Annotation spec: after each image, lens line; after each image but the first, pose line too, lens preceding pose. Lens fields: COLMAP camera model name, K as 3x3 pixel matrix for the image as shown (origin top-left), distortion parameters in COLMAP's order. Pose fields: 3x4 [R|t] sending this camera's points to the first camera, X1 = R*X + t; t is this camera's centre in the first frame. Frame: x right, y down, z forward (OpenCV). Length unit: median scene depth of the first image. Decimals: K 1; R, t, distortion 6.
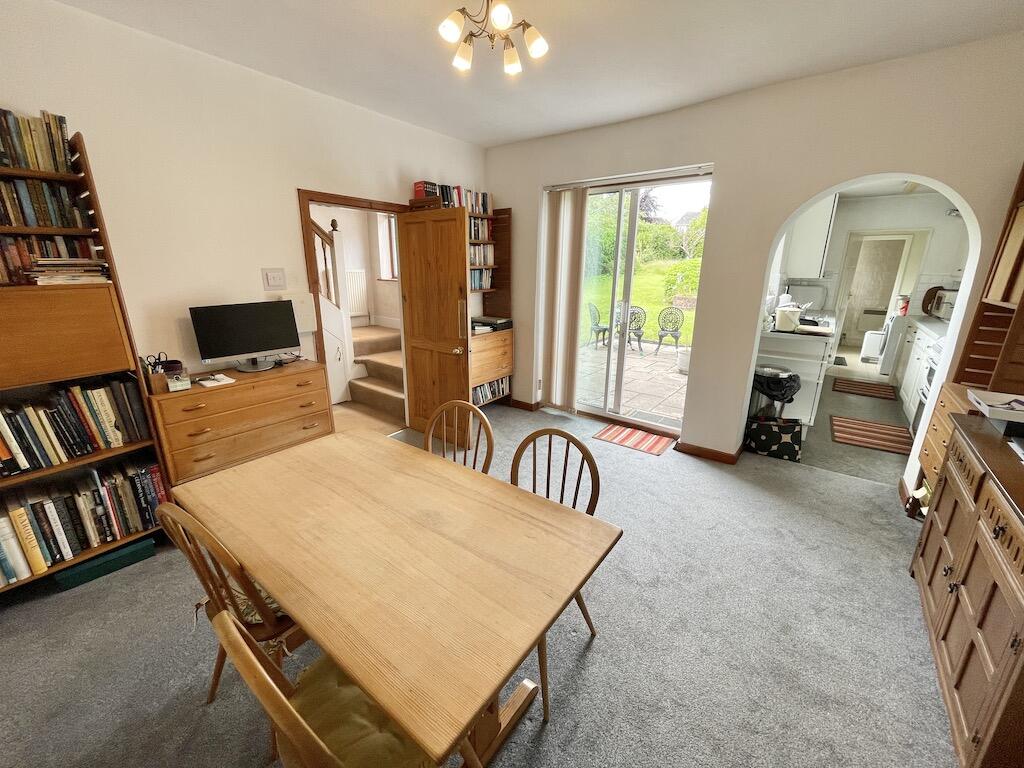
lens RADIAL K [[412.4, 0, 506.1], [0, 412.4, 385.5], [0, 0, 1]] dist [-0.003574, -0.000008]
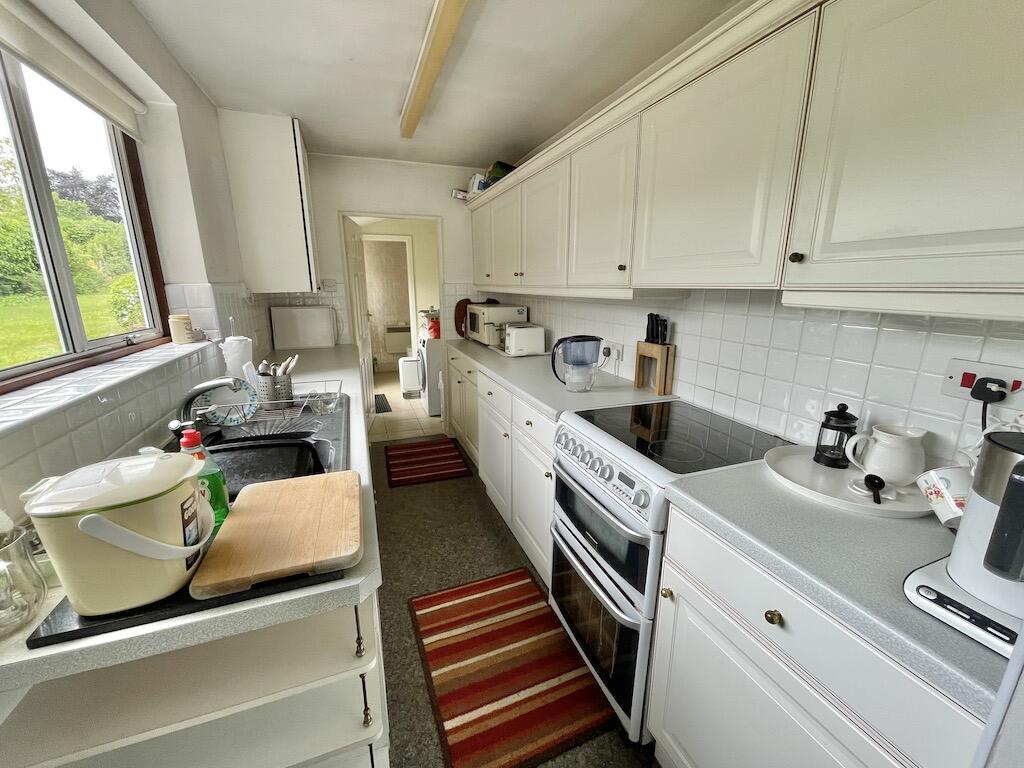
lens RADIAL K [[412.4, 0, 515.9], [0, 412.4, 385.6], [0, 0, 1]] dist [-0.003574, -0.000008]
pose [[0.516663, -0.212853, 0.829309, 0.391995], [0.235832, 0.966516, 0.101145, -0.124493], [-0.823069, 0.143320, 0.549560, 0.465355]]
